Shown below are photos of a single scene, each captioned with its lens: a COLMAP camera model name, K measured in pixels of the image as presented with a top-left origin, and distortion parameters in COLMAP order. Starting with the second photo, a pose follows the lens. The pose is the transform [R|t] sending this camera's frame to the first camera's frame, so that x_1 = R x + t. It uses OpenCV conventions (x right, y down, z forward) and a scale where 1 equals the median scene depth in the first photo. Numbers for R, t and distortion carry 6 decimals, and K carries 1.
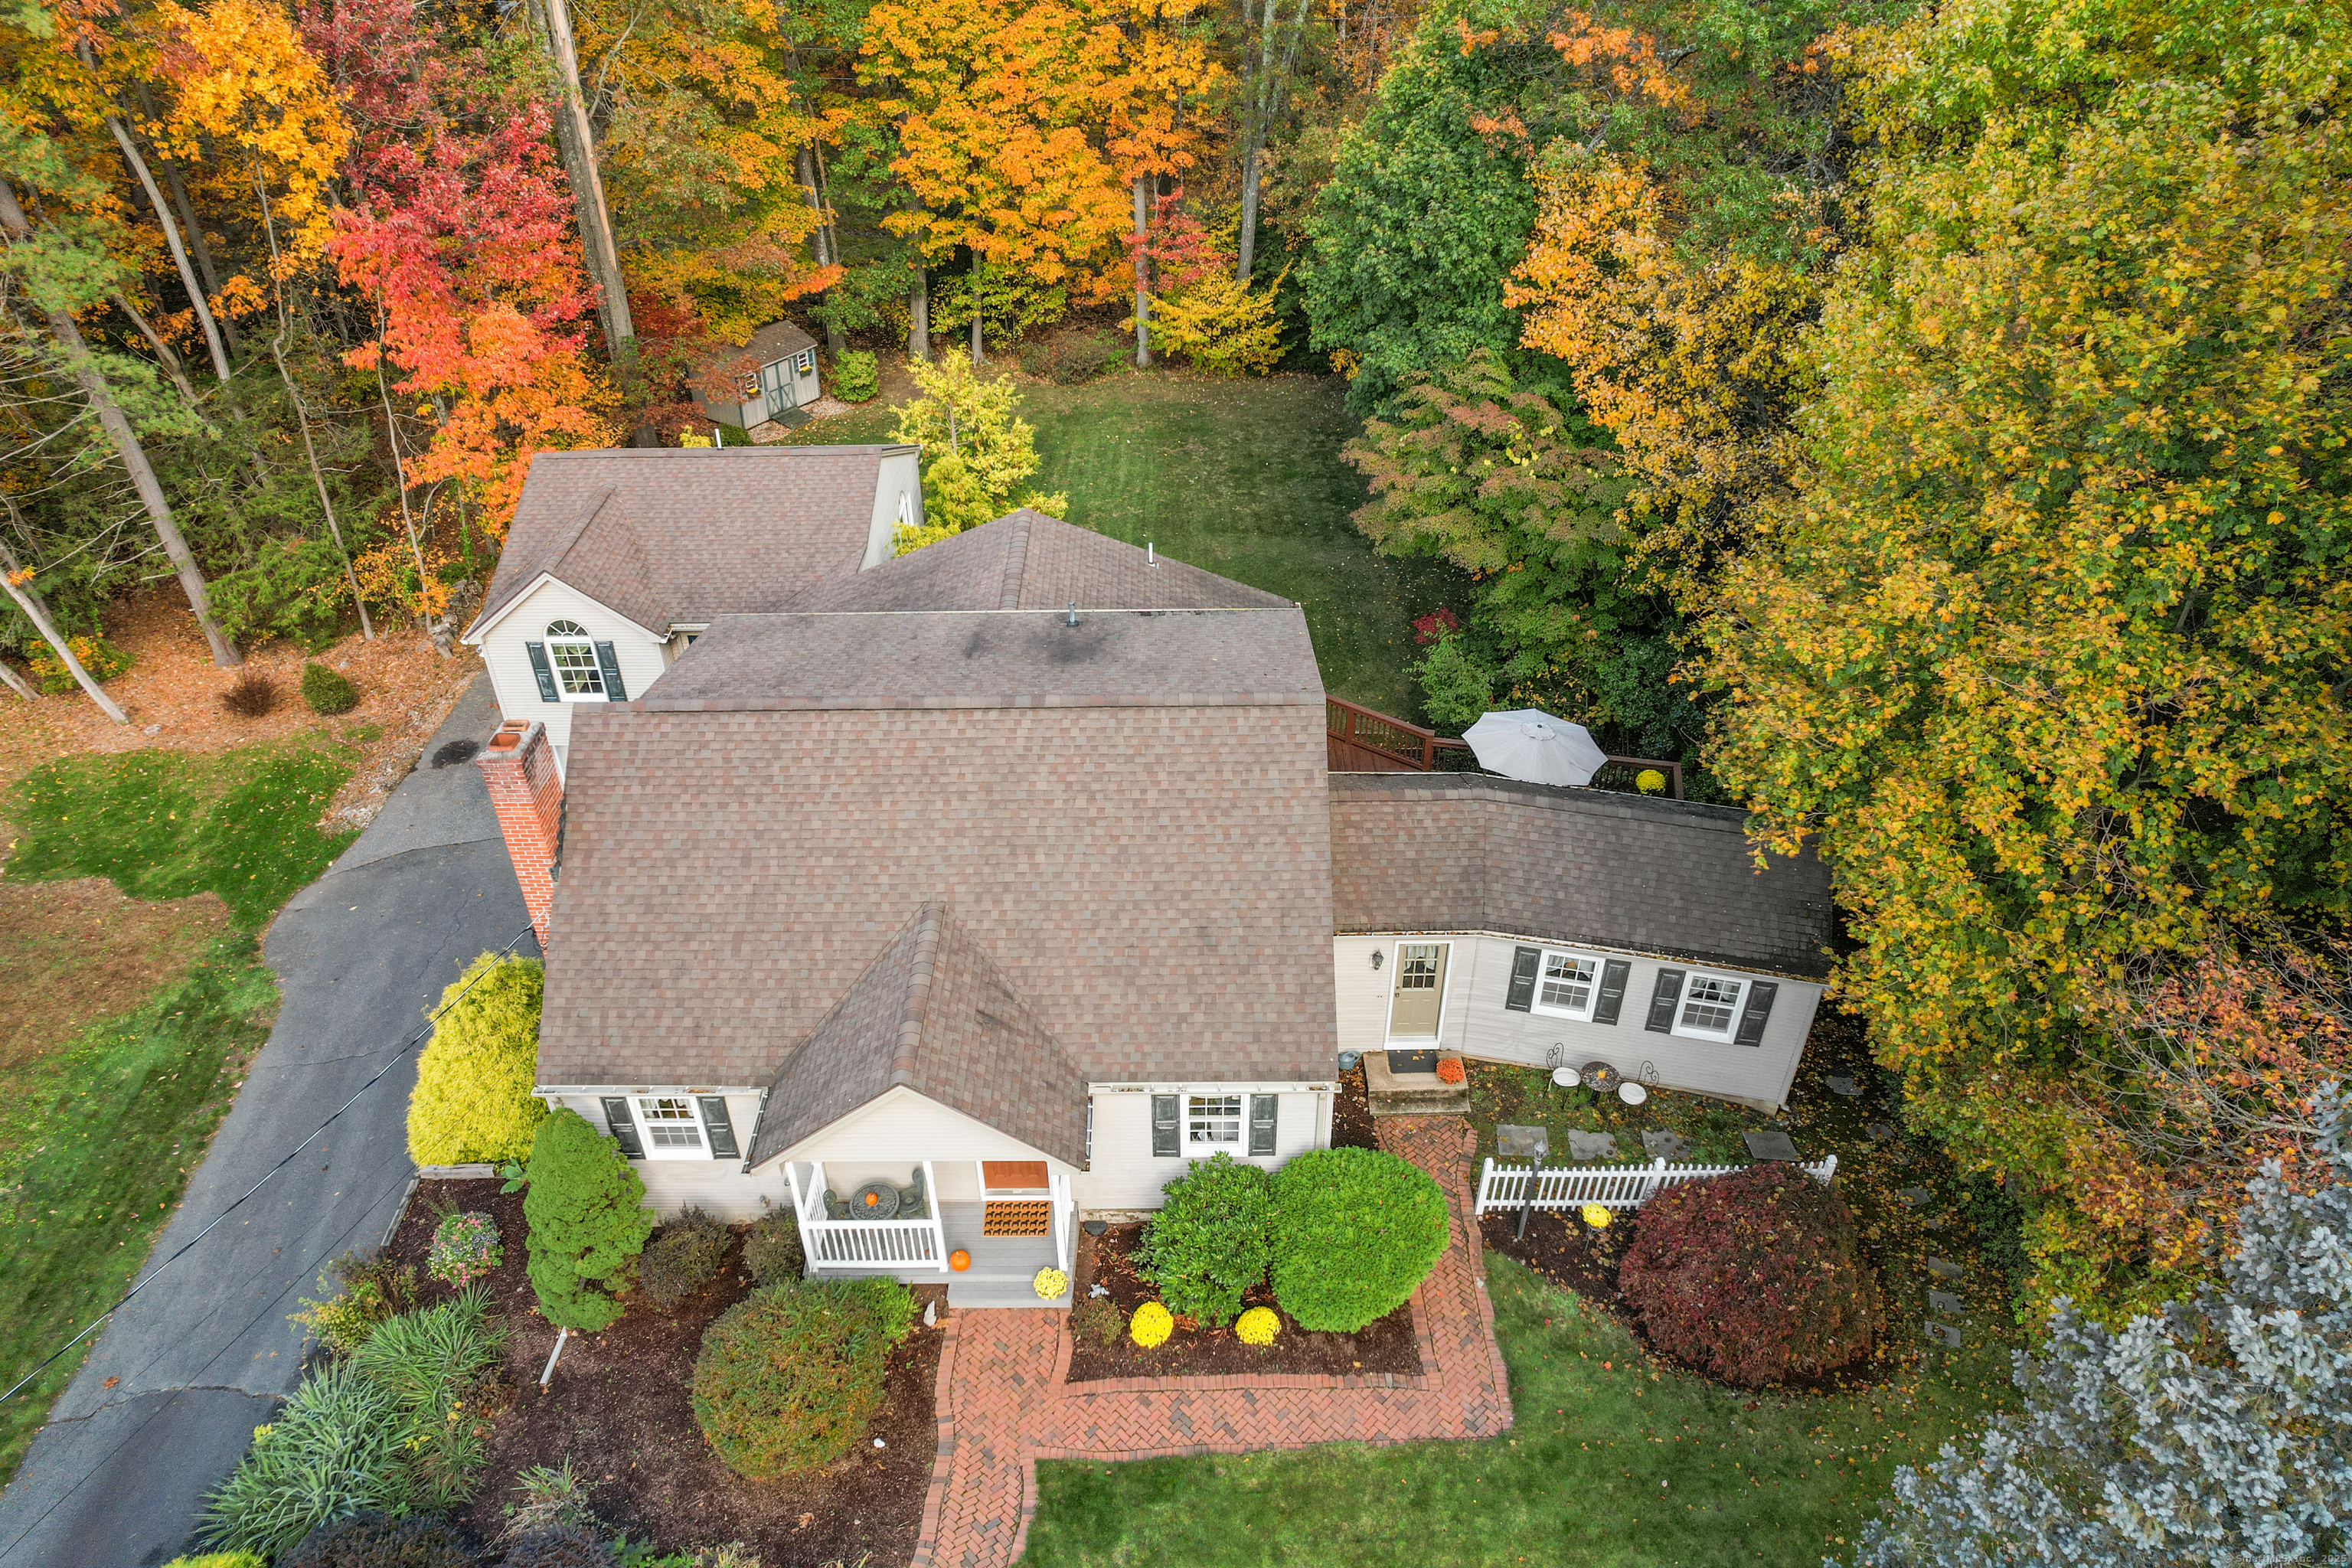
lens RADIAL K [[1507.0, 0, 1185.6], [0, 1507.0, 767.9], [0, 0, 1]] dist [-0.024245, 0.009796]
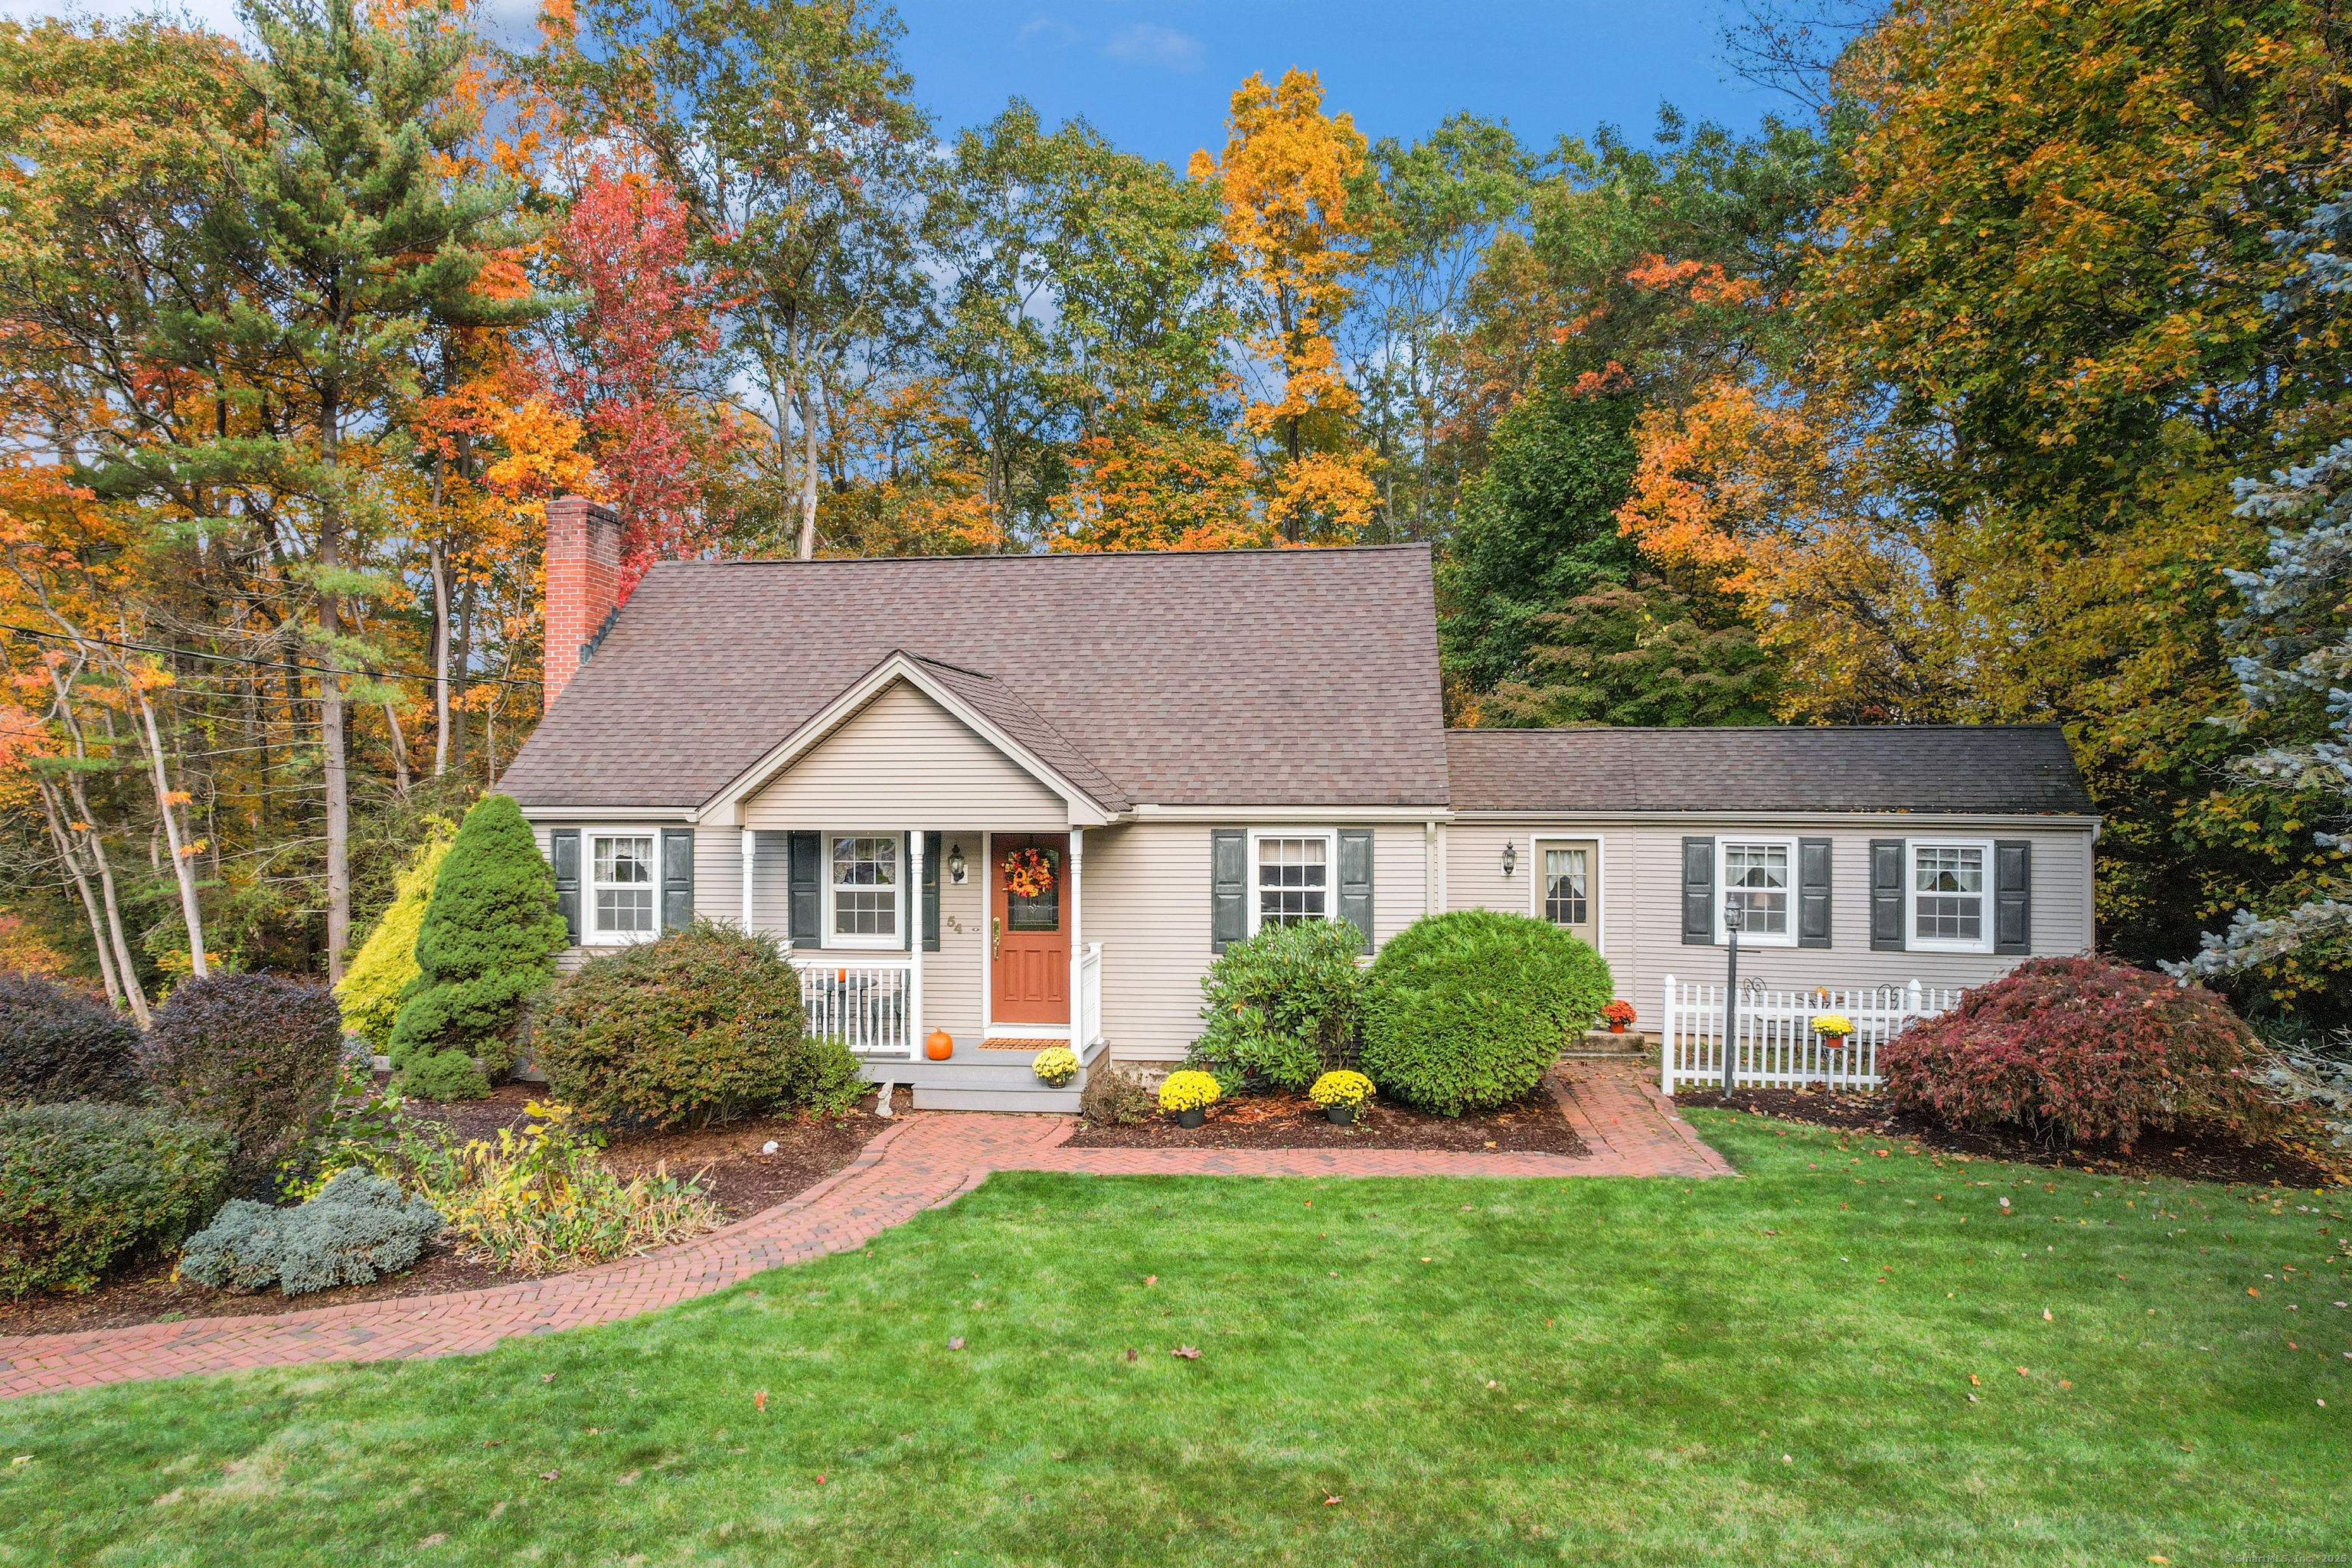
lens RADIAL K [[1507.0, 0, 1204.9], [0, 1507.0, 748.3], [0, 0, 1]] dist [-0.024245, 0.009796]
pose [[0.993834, 0.001473, -0.110869, 0.054314], [-0.067957, 0.798189, -0.598562, 0.578581], [0.087613, 0.602406, 0.793367, 0.307676]]
